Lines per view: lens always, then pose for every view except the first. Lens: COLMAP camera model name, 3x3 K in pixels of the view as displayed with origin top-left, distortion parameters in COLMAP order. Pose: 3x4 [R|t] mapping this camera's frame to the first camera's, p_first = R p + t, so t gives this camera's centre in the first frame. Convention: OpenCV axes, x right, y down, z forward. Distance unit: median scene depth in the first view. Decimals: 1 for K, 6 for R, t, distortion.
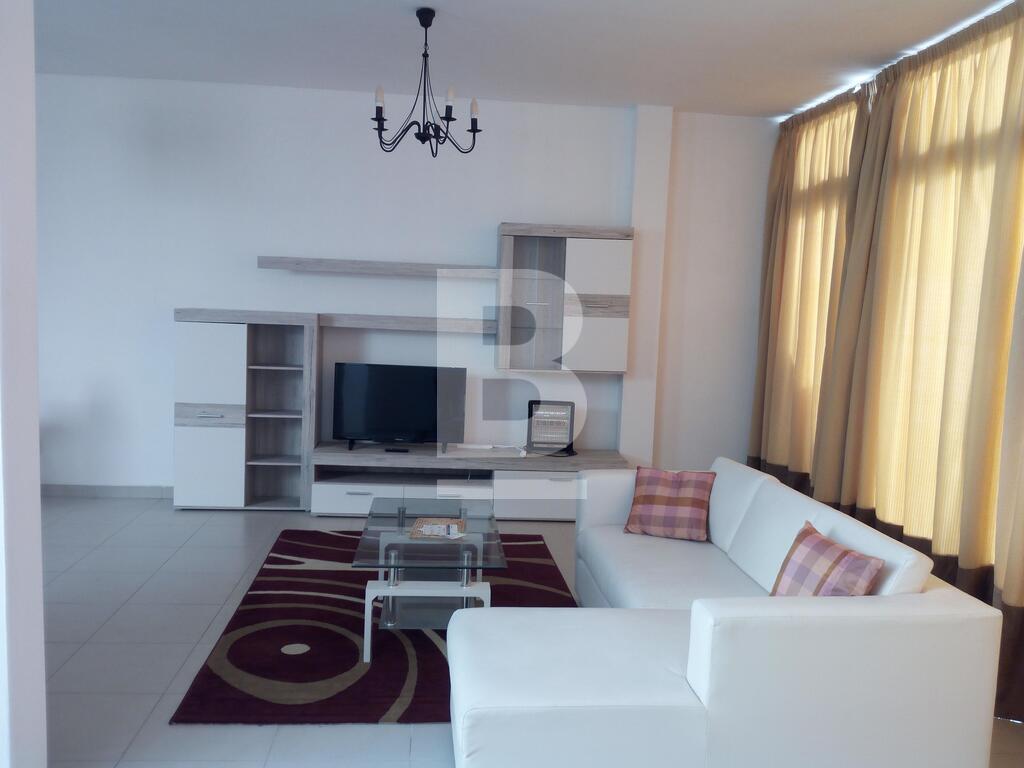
lens RADIAL K [[846.2, 0, 512.0], [0, 846.2, 384.0], [0, 0, 1]] dist [0.104272, -0.196454]
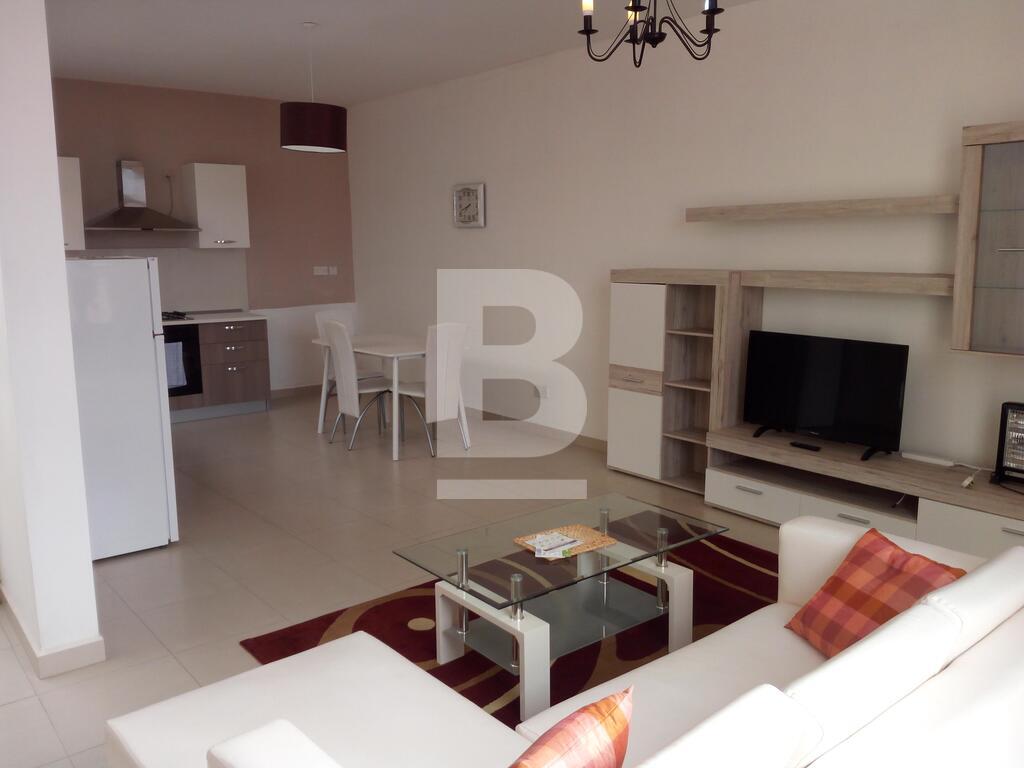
lens RADIAL K [[846.2, 0, 512.0], [0, 846.2, 384.0], [0, 0, 1]] dist [0.104272, -0.196454]
pose [[0.563918, 0.094431, -0.820414, 0.353573], [-0.055377, 0.995529, 0.076523, -0.023782], [0.823972, 0.002280, 0.566626, 0.339339]]
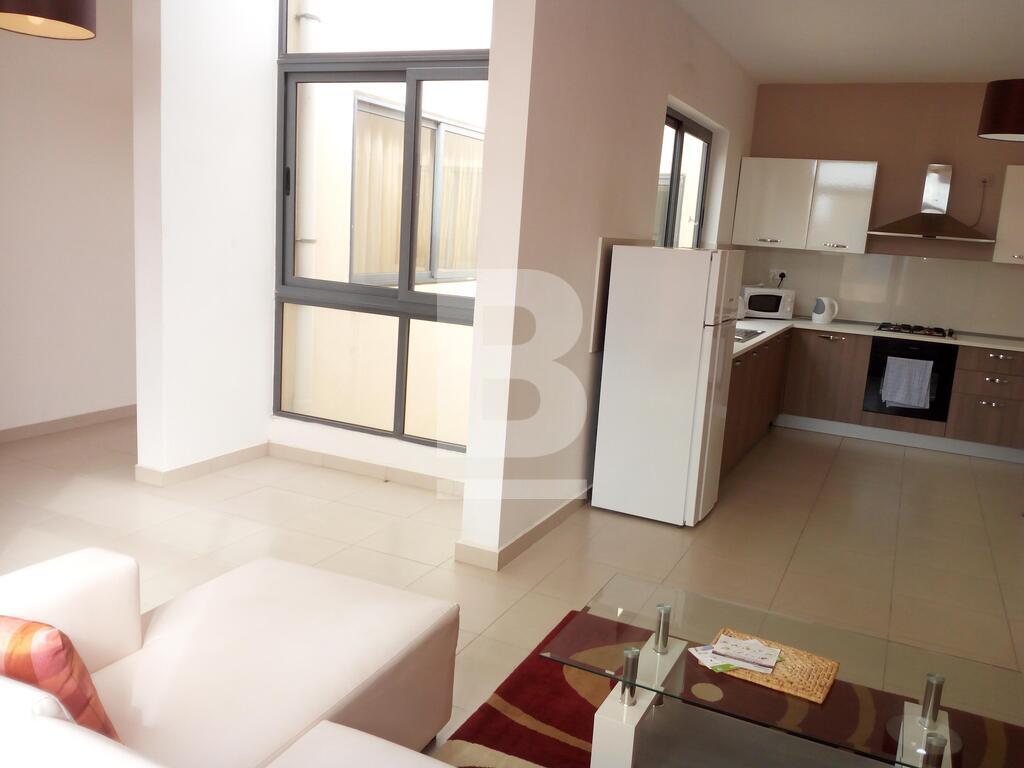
lens RADIAL K [[846.2, 0, 512.0], [0, 846.2, 384.0], [0, 0, 1]] dist [0.104272, -0.196454]
pose [[-0.512414, 0.081902, -0.854824, 0.313335], [-0.172099, 0.965452, 0.195664, -0.059154], [0.841317, 0.247376, -0.480615, 0.726266]]
